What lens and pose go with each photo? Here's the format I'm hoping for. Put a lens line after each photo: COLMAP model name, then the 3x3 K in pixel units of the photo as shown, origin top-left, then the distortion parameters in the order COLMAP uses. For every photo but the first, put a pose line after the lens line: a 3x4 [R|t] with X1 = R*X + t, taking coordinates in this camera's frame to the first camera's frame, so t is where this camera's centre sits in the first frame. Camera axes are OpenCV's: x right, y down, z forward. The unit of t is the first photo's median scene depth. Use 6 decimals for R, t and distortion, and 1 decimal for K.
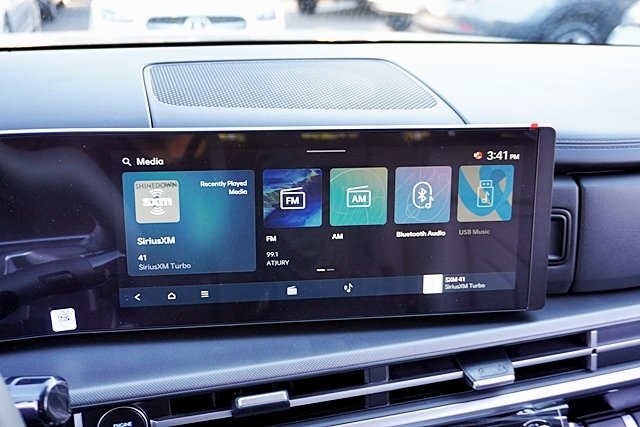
lens RADIAL K [[699.3, 0, 318.6], [0, 699.3, 213.7], [0, 0, 1]] dist [0.005232, 0.000000]
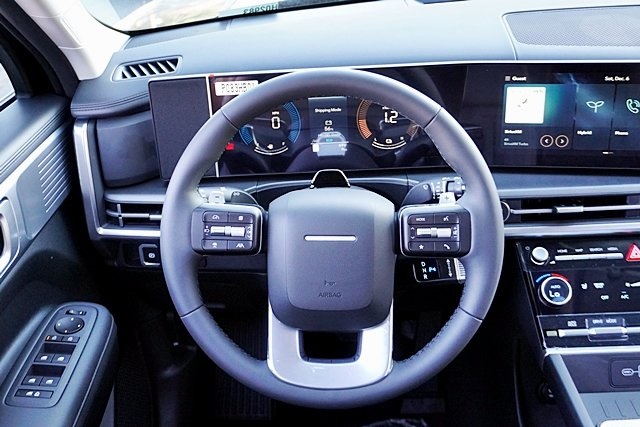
lens RADIAL K [[720.0, 0, 310.3], [0, 720.0, 215.8], [0, 0, 1]] dist [-0.004800, 0.000000]
pose [[0.945817, 0.085970, -0.313111, -0.116532], [-0.035325, 0.985833, 0.163969, -0.005226], [0.322772, -0.144024, 0.935455, -0.968162]]
